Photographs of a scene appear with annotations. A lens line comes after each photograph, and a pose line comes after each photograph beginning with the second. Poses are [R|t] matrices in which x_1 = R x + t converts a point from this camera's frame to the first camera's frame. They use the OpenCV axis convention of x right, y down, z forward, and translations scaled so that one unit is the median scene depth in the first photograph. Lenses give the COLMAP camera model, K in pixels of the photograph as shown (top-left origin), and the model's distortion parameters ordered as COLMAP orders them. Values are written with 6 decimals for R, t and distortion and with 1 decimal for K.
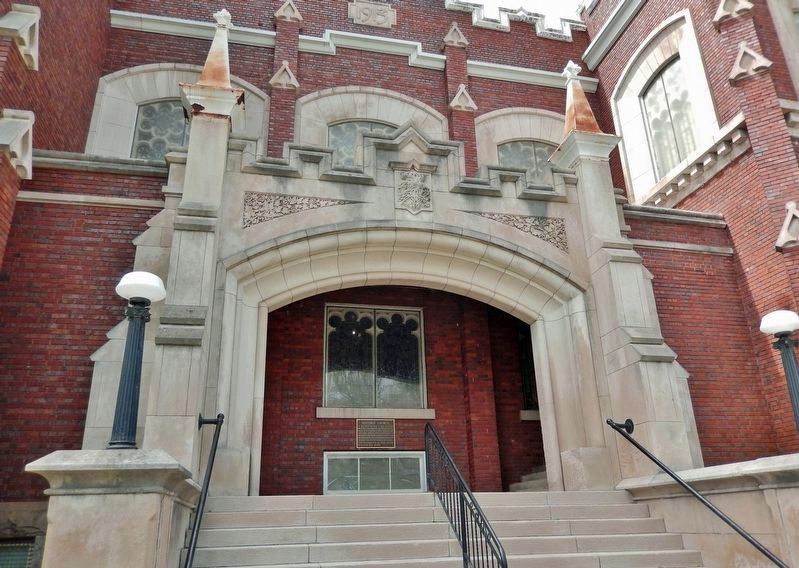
lens RADIAL K [[597.8, 0, 378.1], [0, 597.8, 302.2], [0, 0, 1]] dist [-0.003500, -0.001104]
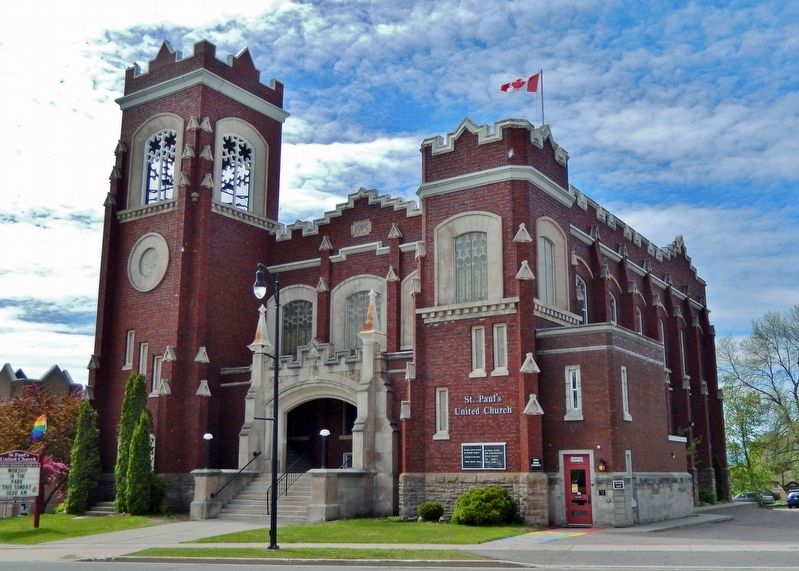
lens RADIAL K [[848.3, 0, 399.5], [0, 848.3, 285.5], [0, 0, 1]] dist [-0.007143, 0.006674]
pose [[0.701992, -0.136347, -0.699011, 3.070113], [0.240071, 0.969361, 0.052015, -0.646930], [0.670502, -0.204327, 0.713217, -1.432989]]
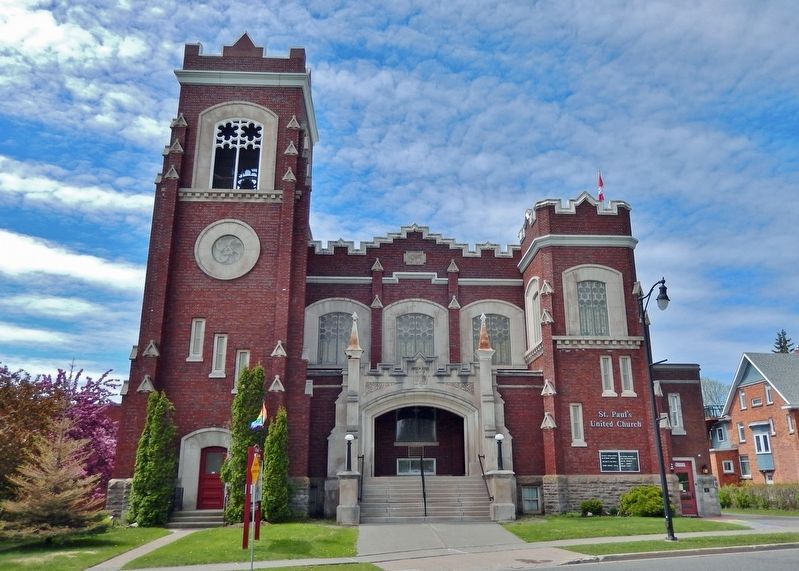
lens RADIAL K [[671.0, 0, 399.5], [0, 671.0, 285.5], [0, 0, 1]] dist [0.019072, 0.006209]
pose [[0.988871, -0.032569, -0.145164, 0.450016], [0.042308, 0.997019, 0.064519, -0.844449], [0.142630, -0.069943, 0.987302, -2.264242]]
